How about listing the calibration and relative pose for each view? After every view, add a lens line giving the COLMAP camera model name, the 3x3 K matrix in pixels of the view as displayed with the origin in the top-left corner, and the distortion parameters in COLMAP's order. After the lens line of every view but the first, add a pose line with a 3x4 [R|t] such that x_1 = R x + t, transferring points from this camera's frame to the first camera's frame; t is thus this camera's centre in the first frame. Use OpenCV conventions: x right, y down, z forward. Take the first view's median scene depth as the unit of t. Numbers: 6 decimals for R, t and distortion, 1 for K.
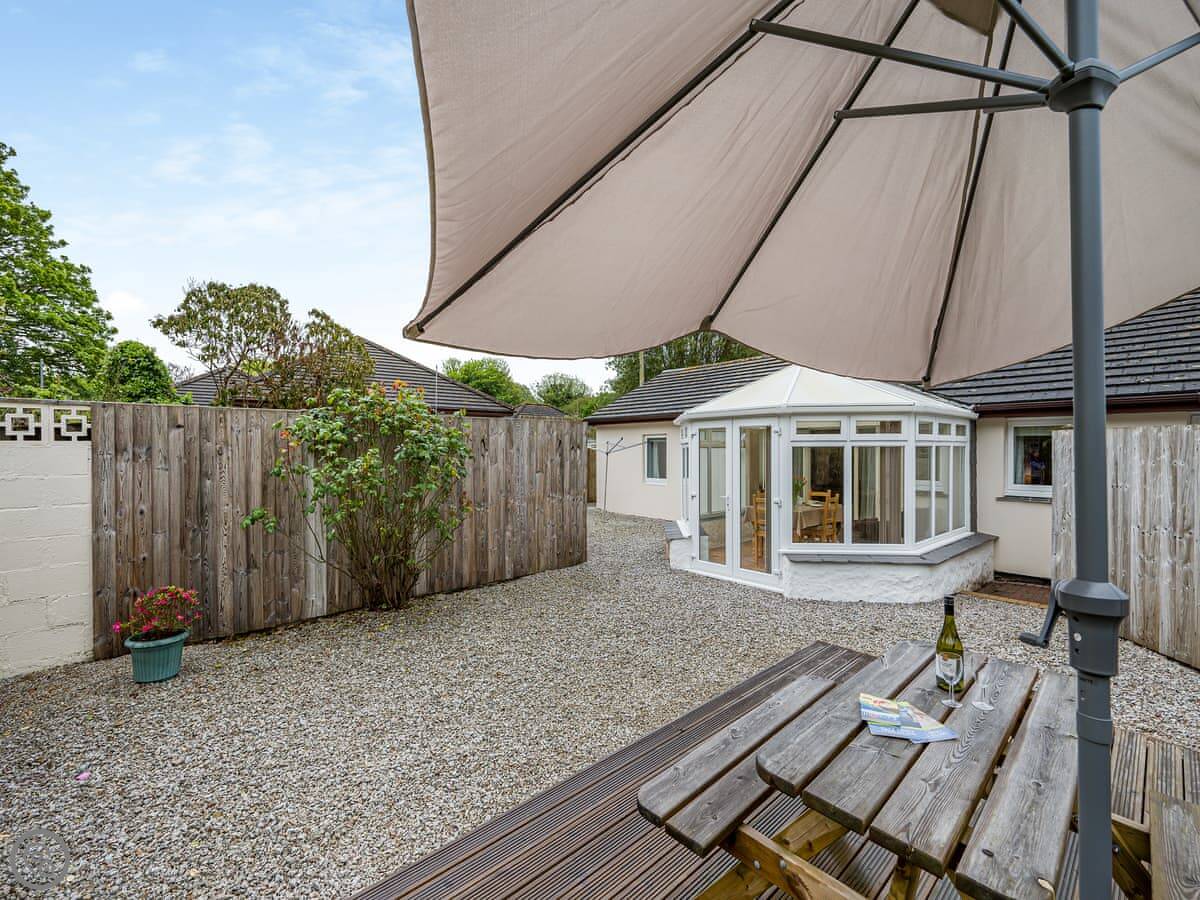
lens RADIAL K [[516.1, 0, 594.1], [0, 516.1, 452.3], [0, 0, 1]] dist [-0.000763, 0.000736]
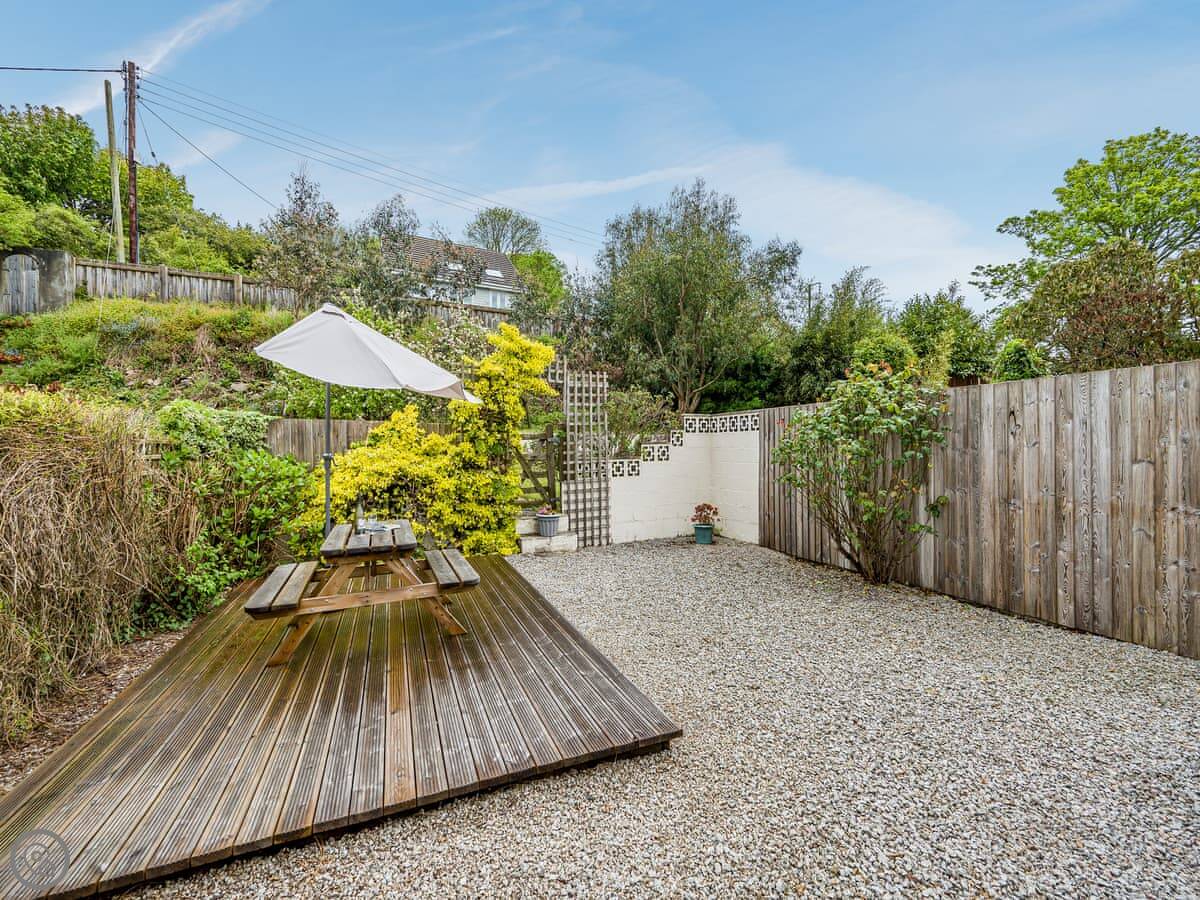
lens RADIAL K [[516.1, 0, 598.9], [0, 516.1, 446.5], [0, 0, 1]] dist [-0.000763, 0.000736]
pose [[-0.351321, 0.009043, -0.936211, 0.687184], [0.014735, 0.999883, 0.004129, 0.013322], [0.936139, -0.012344, -0.351413, 0.745187]]
